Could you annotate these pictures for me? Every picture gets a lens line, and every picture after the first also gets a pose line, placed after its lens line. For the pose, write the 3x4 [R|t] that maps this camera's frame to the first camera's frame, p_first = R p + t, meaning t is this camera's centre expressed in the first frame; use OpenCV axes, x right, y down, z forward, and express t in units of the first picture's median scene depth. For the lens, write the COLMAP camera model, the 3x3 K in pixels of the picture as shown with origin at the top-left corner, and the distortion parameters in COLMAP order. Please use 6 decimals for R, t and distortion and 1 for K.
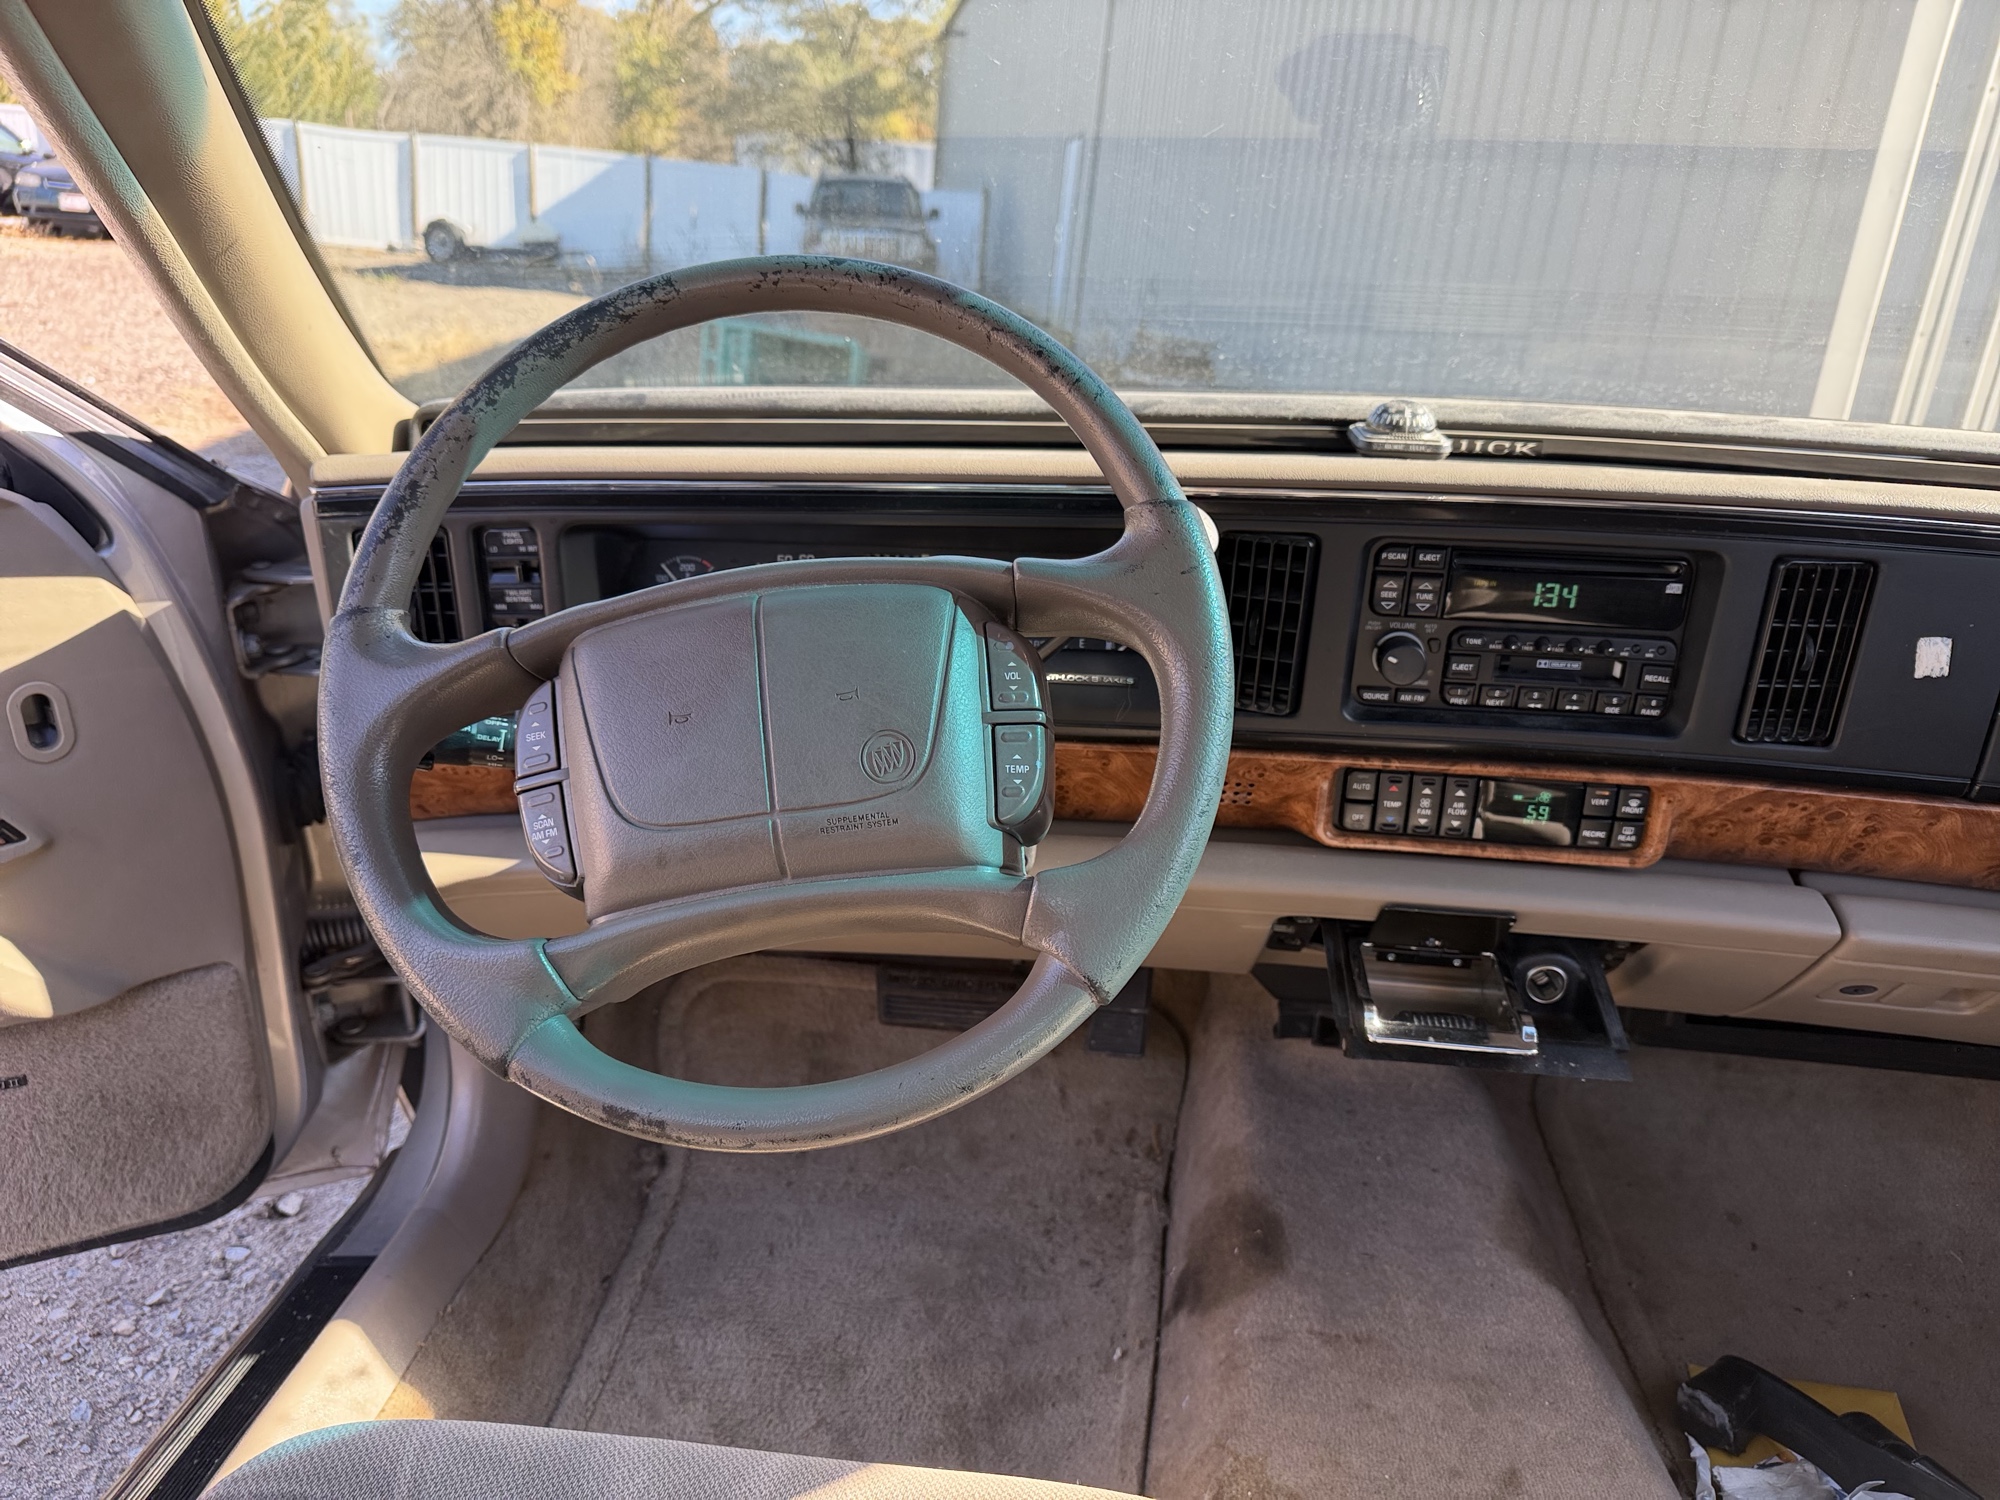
lens RADIAL K [[1354.5, 0, 1000.0], [0, 1354.5, 753.4], [0, 0, 1]] dist [0.017034, -0.001050]
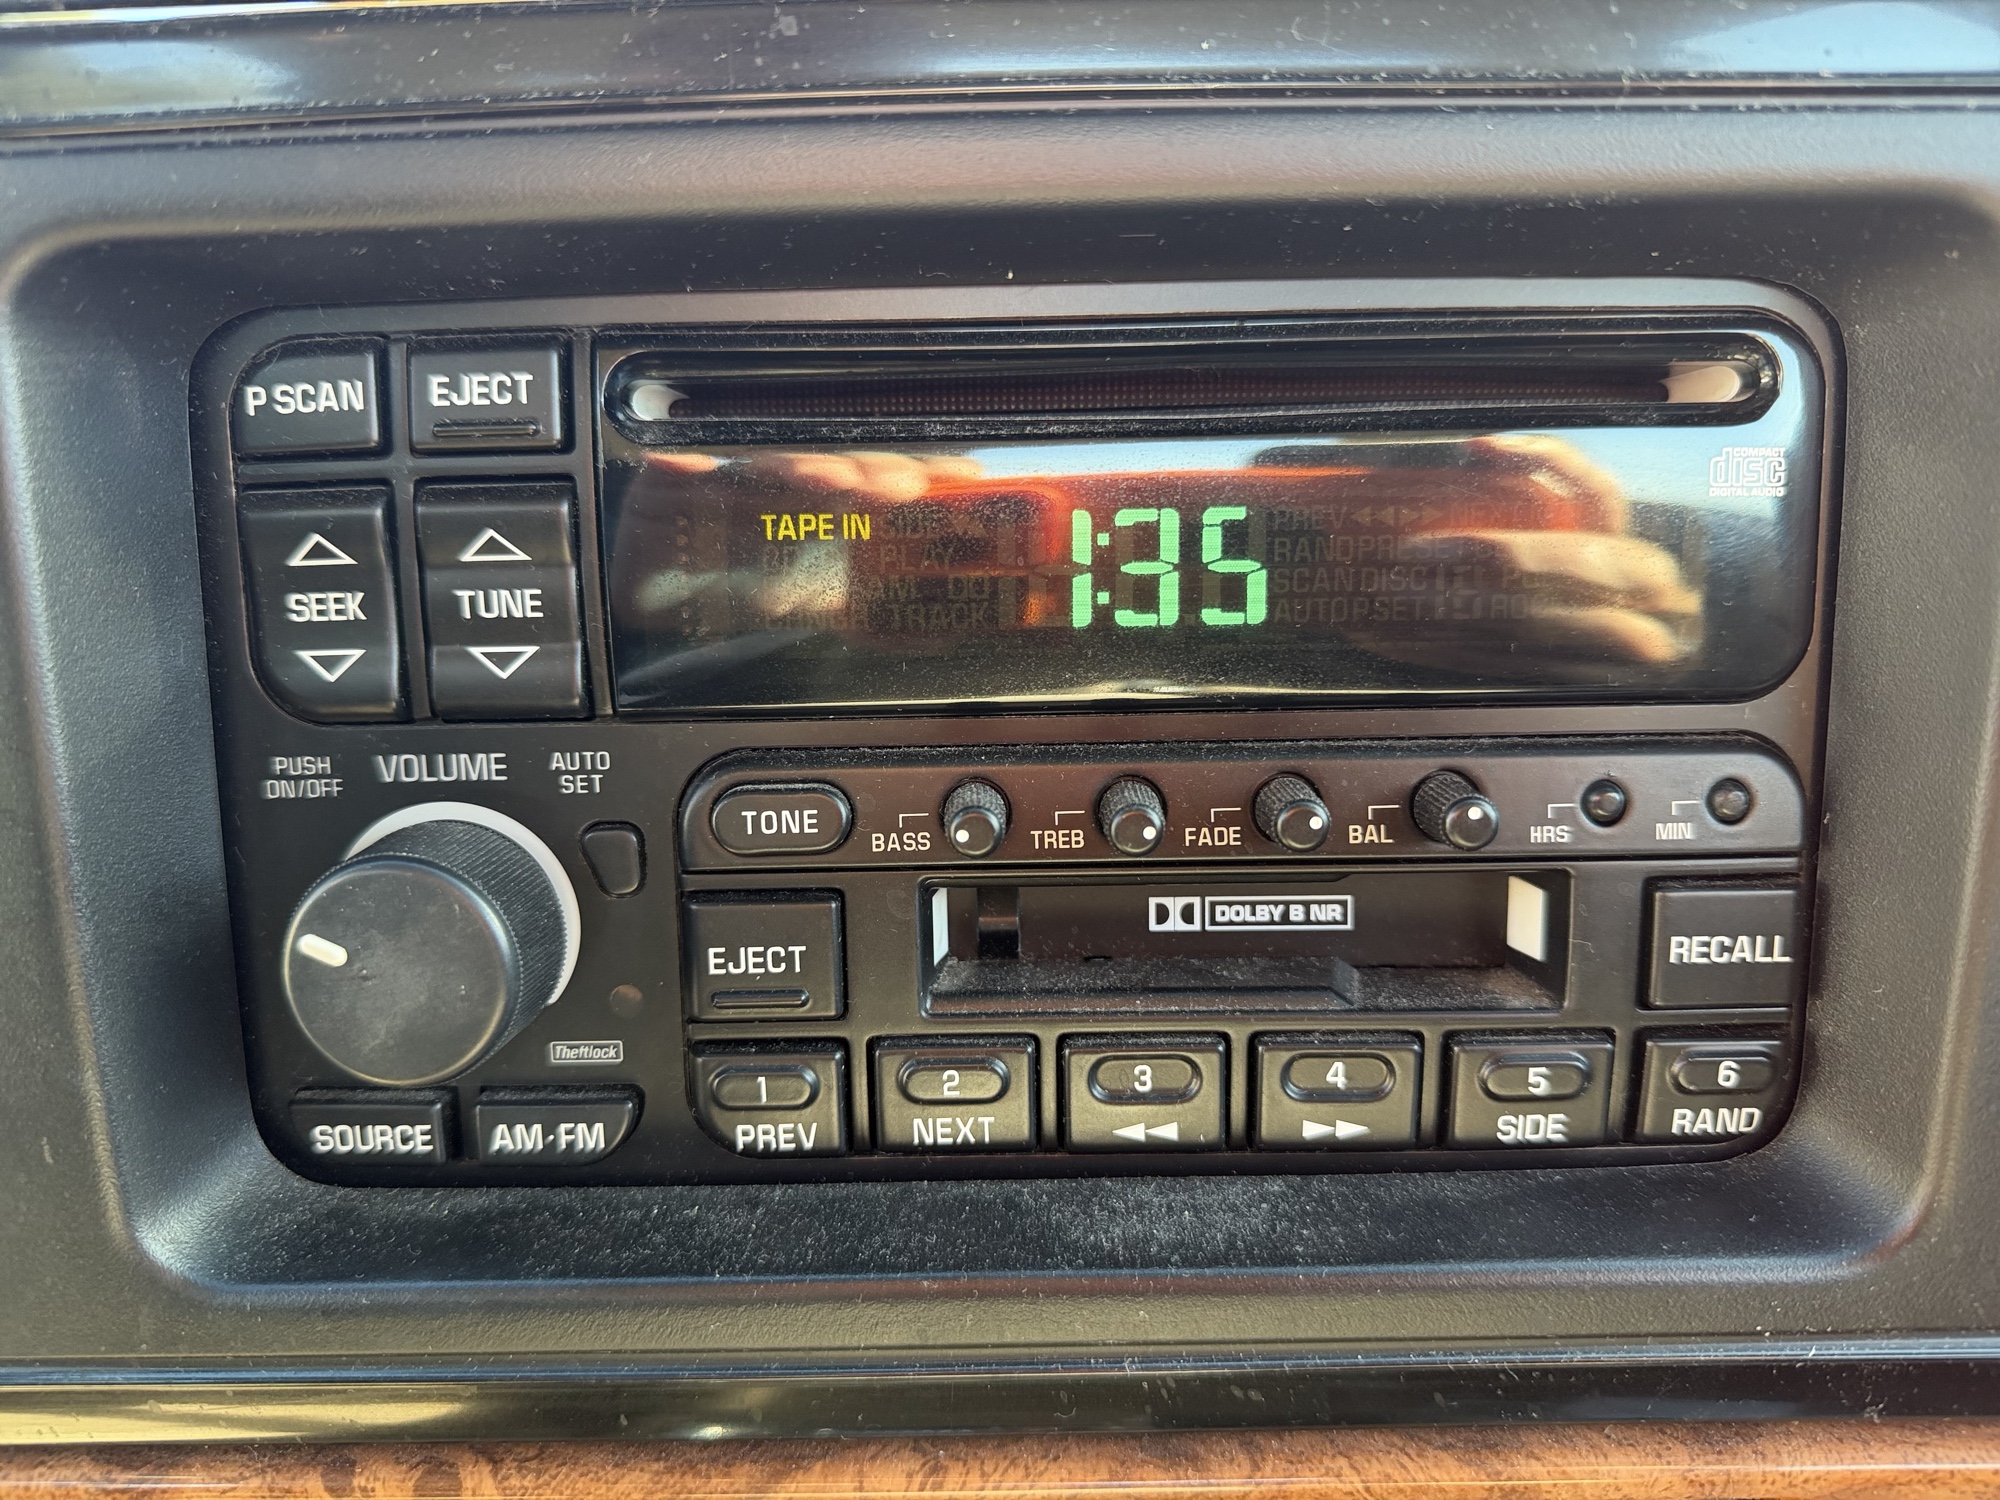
lens RADIAL K [[1354.5, 0, 996.0], [0, 1354.5, 749.8], [0, 0, 1]] dist [0.017034, -0.001050]
pose [[0.994010, -0.059962, 0.091373, 0.358822], [0.077629, 0.975869, -0.204093, -0.050785], [-0.076930, 0.209964, 0.974678, 0.802826]]
